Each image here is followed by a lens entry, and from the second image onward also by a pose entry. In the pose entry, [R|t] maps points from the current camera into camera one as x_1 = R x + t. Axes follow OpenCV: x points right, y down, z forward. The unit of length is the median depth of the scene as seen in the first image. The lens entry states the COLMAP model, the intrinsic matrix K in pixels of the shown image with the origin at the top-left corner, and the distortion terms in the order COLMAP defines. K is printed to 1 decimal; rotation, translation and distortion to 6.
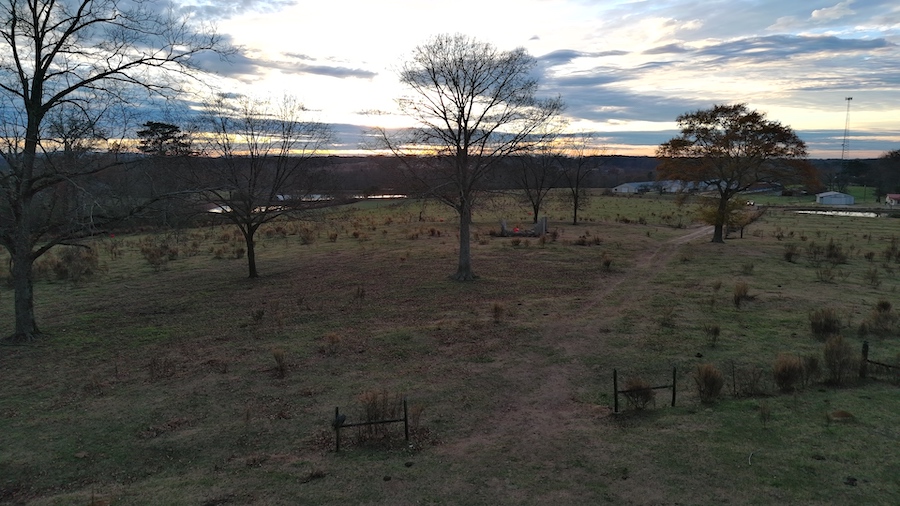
lens RADIAL K [[654.5, 0, 450.0], [0, 654.5, 253.0], [0, 0, 1]] dist [0.000391, -0.003584]
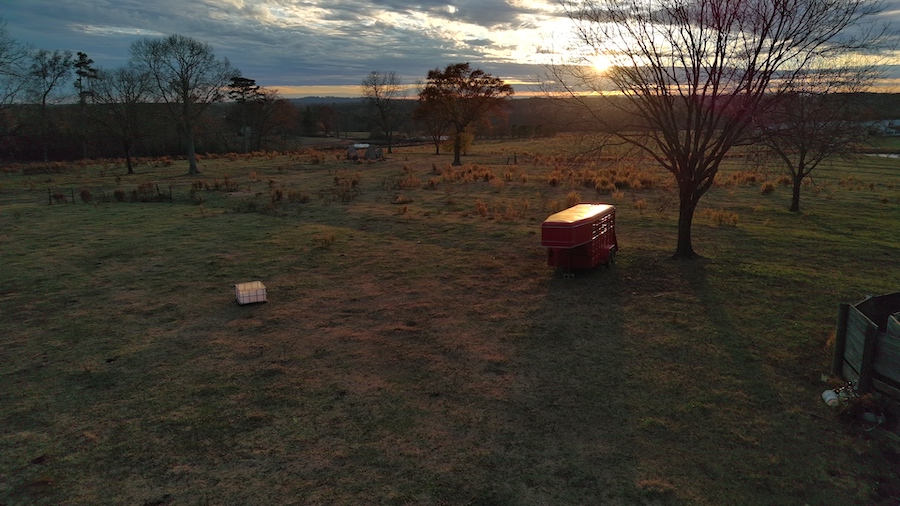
lens RADIAL K [[654.5, 0, 450.0], [0, 654.5, 253.0], [0, 0, 1]] dist [0.000391, -0.003584]
pose [[0.877715, 0.099046, -0.468835, 0.179062], [-0.058658, 0.993255, 0.100020, 0.006380], [0.475579, -0.060288, 0.877604, -0.030536]]
